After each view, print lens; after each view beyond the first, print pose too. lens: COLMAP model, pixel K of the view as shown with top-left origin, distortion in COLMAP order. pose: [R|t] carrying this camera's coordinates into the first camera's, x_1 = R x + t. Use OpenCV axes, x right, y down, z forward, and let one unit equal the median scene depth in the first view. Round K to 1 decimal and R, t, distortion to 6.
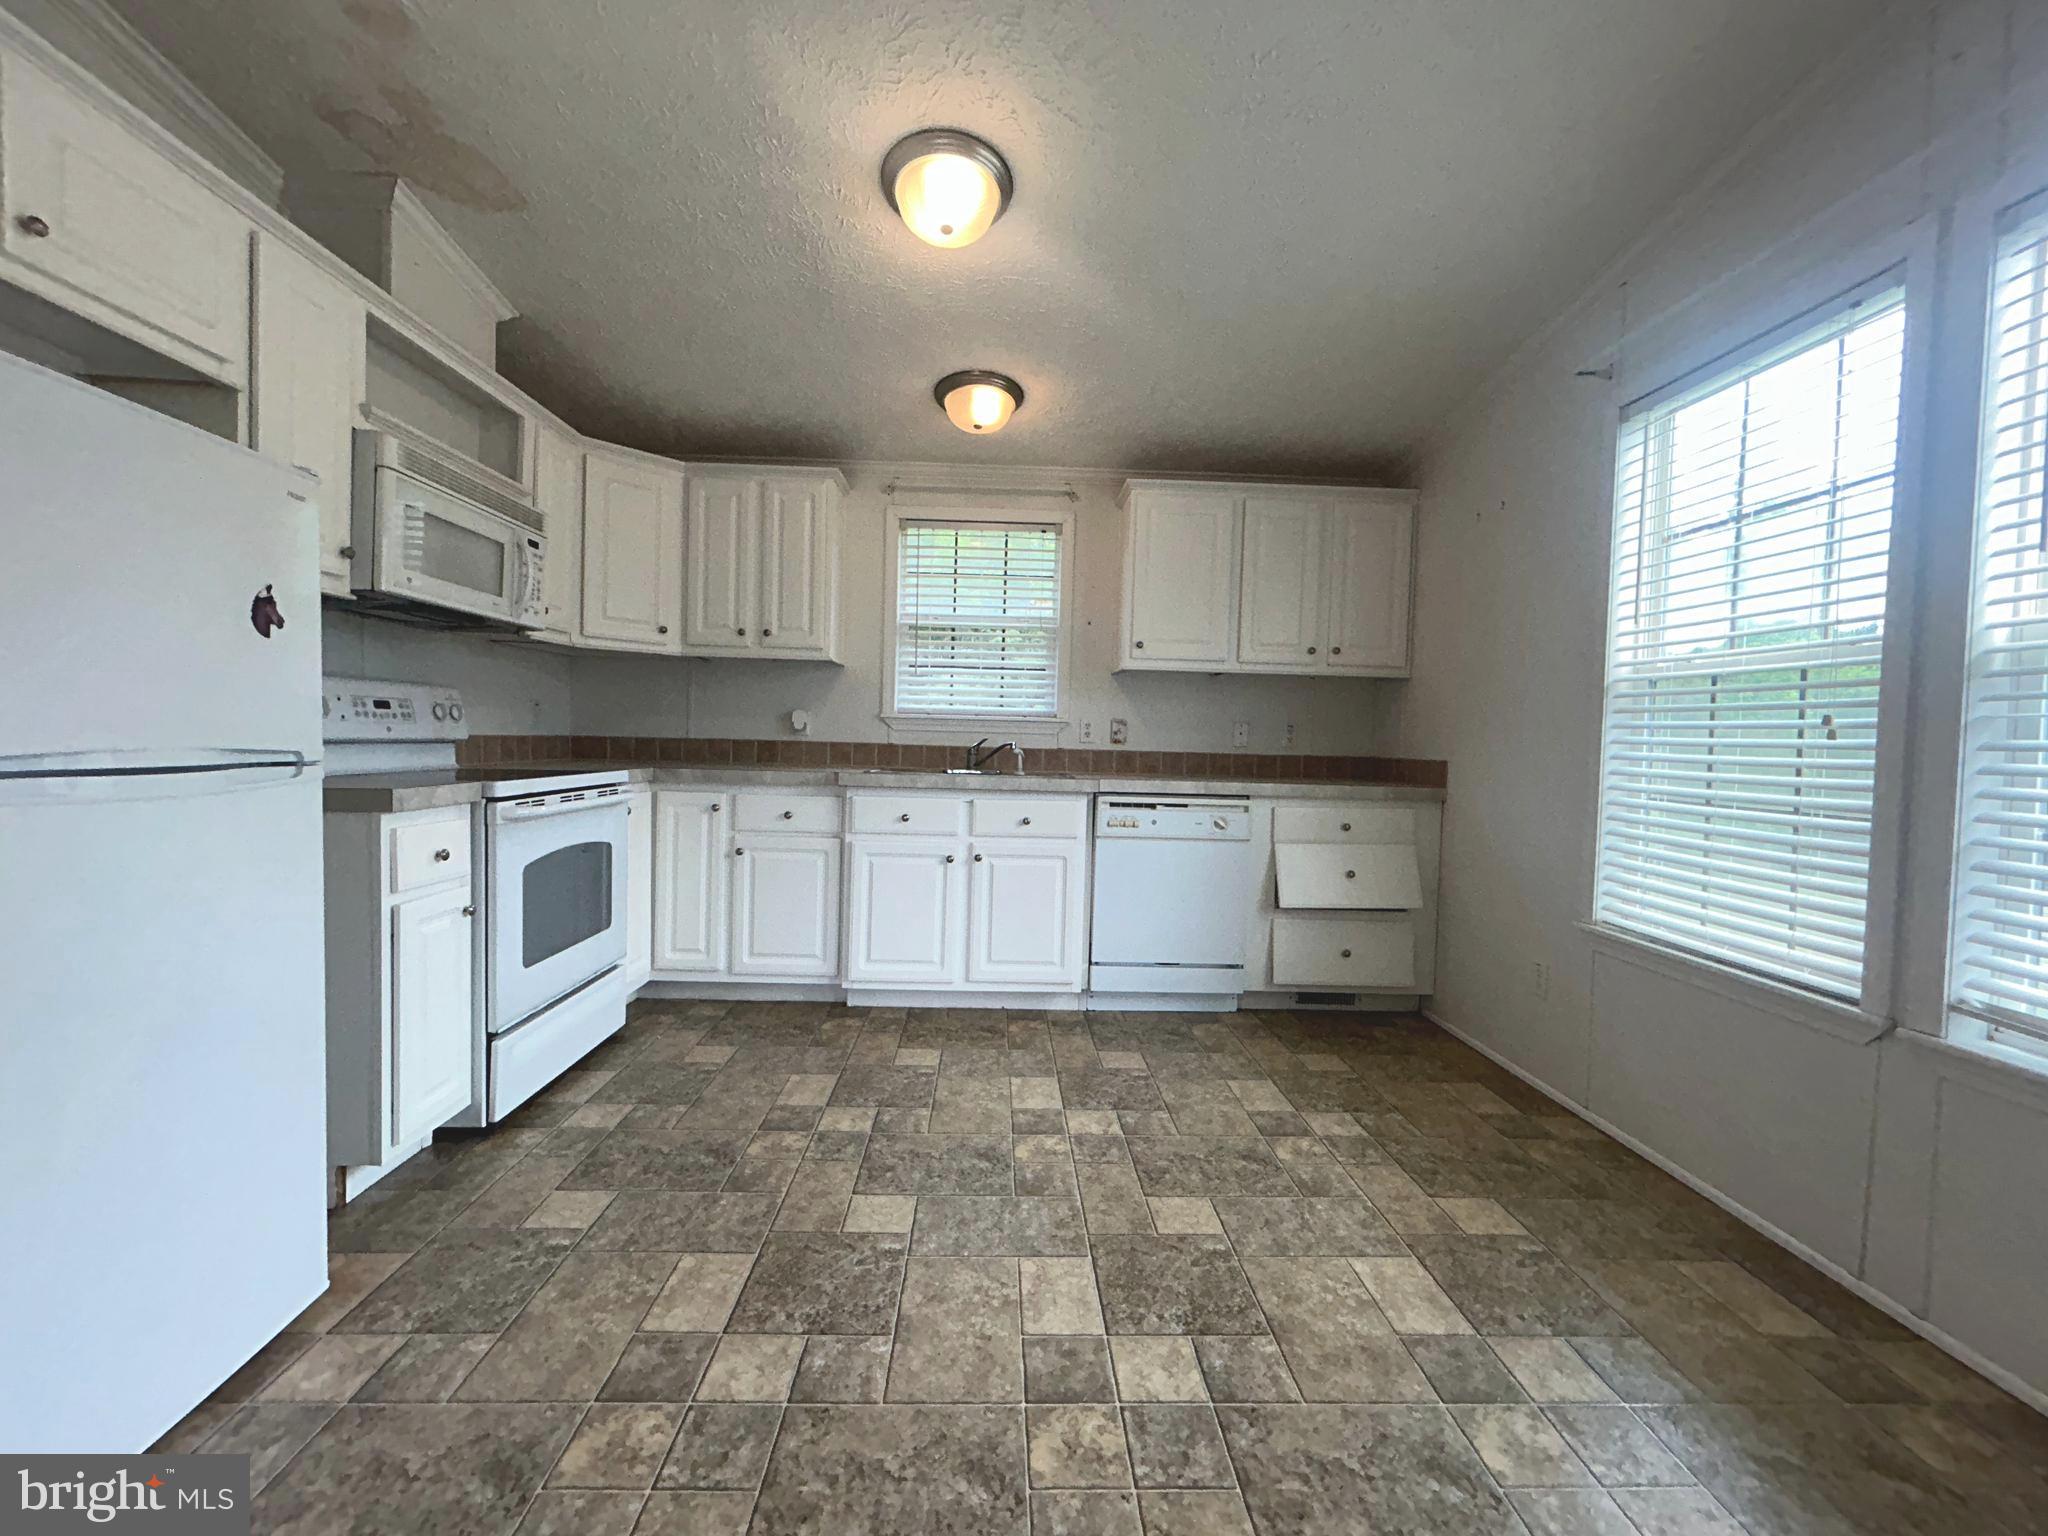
lens RADIAL K [[830.4, 0, 1029.8], [0, 830.4, 764.2], [0, 0, 1]] dist [-0.001853, 0.002279]
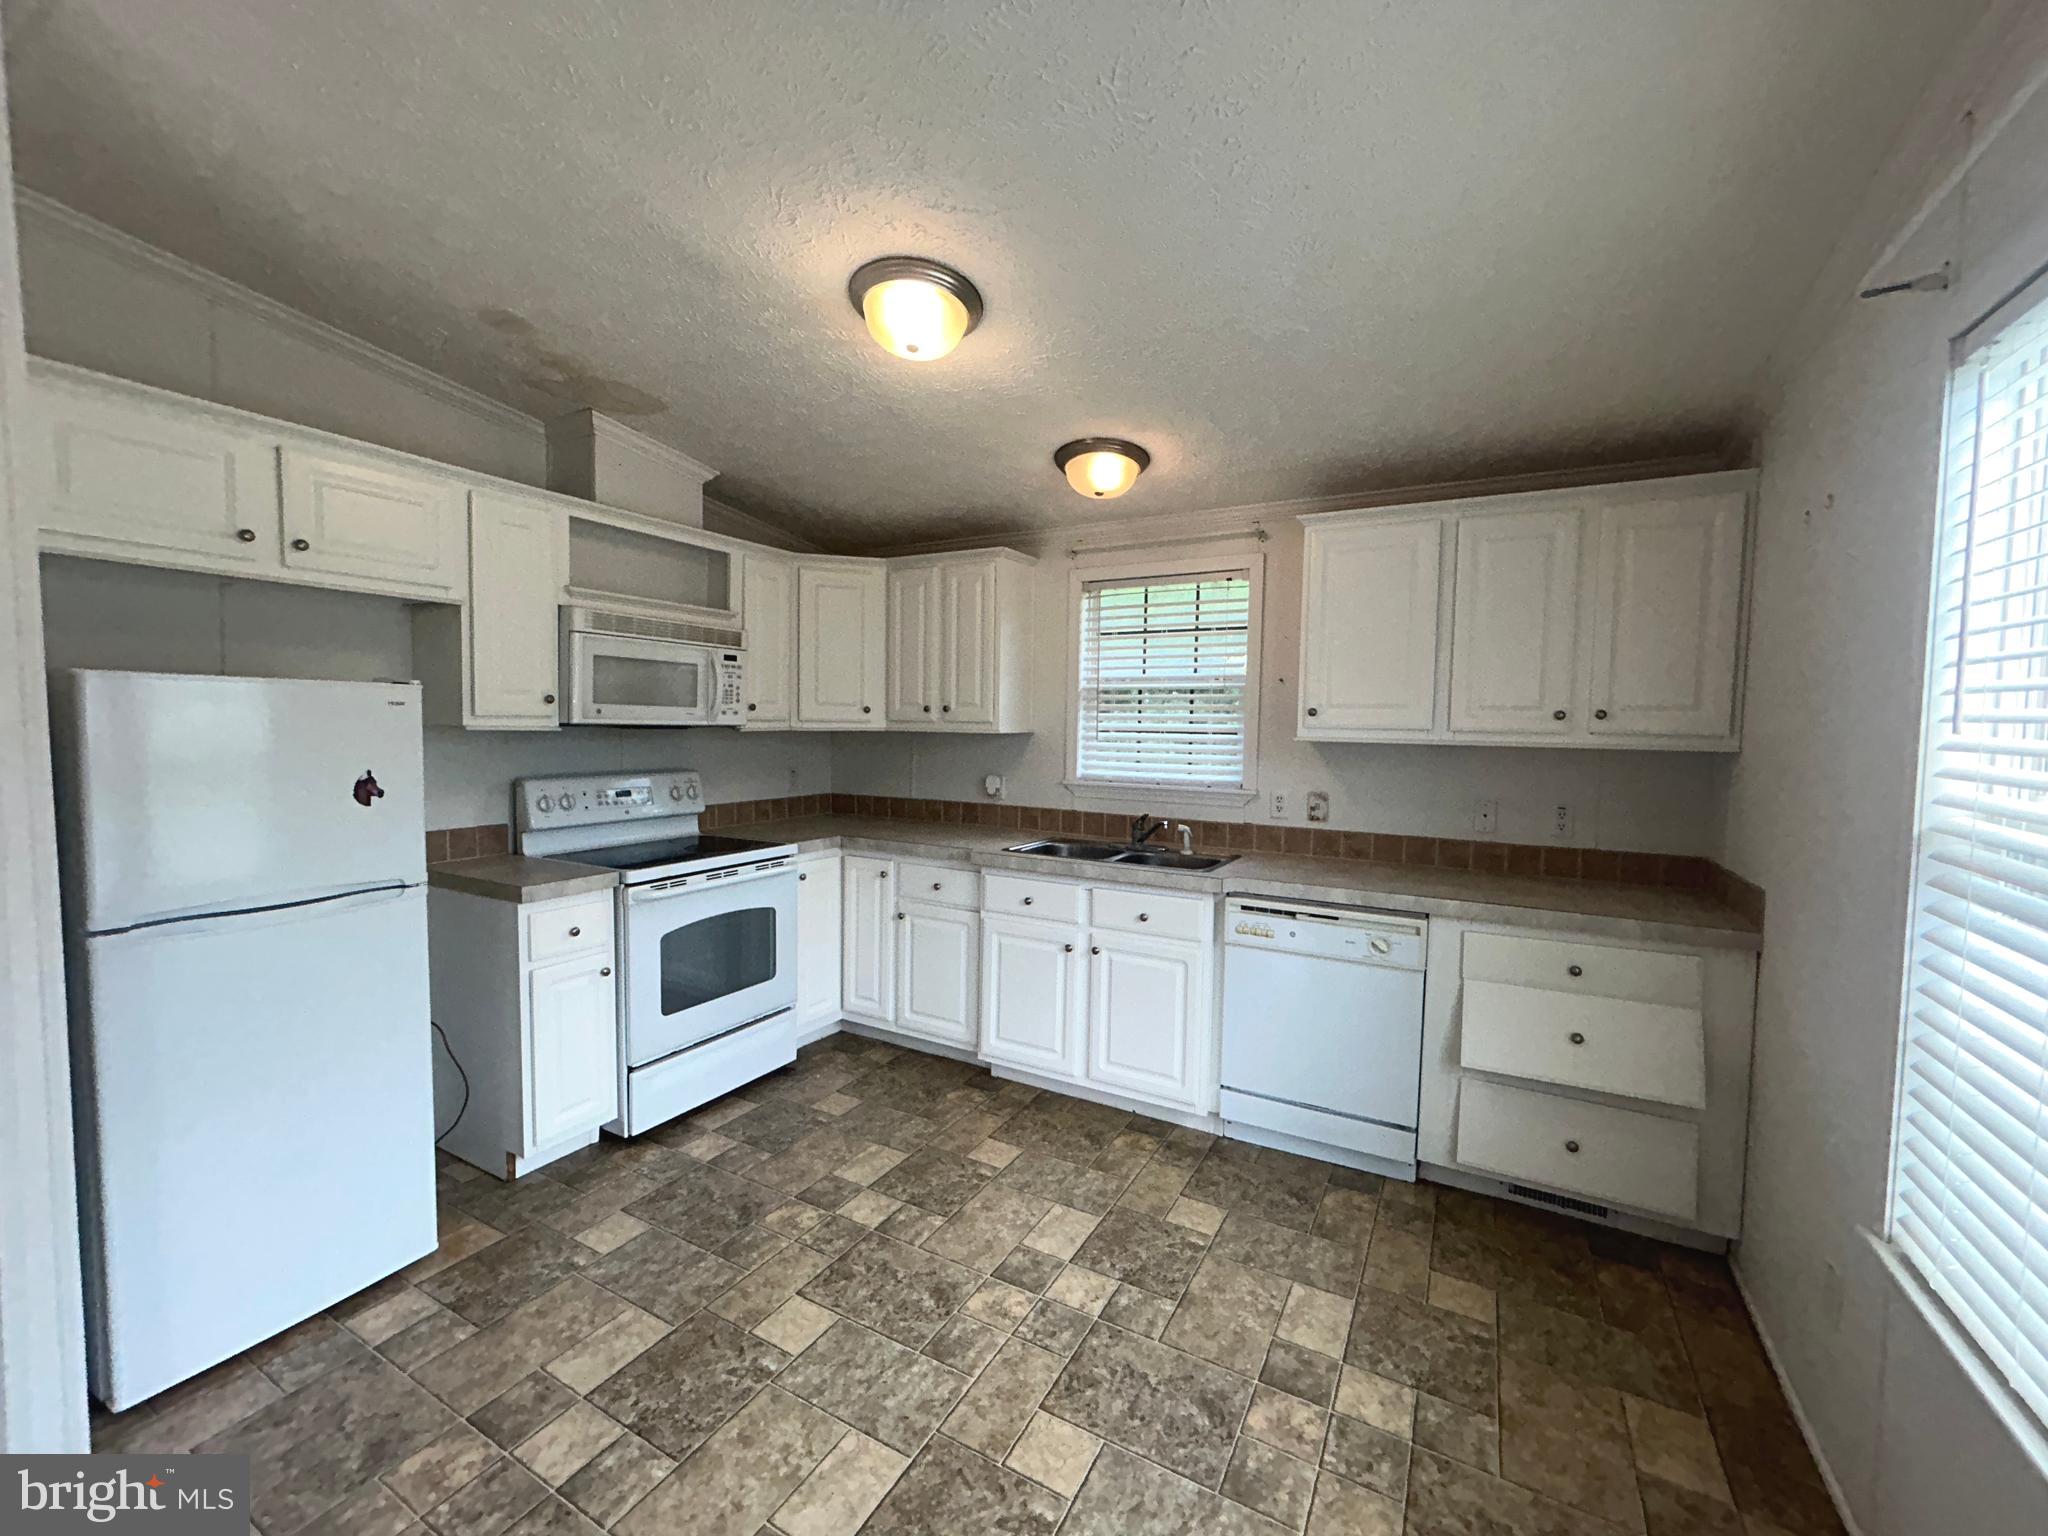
lens RADIAL K [[830.4, 0, 1011.3], [0, 830.4, 769.7], [0, 0, 1]] dist [-0.001853, 0.002279]
pose [[0.855351, 0.015150, -0.517828, 0.425134], [-0.010291, 0.999872, 0.012254, -0.128939], [0.517947, -0.005153, 0.855397, 0.176286]]
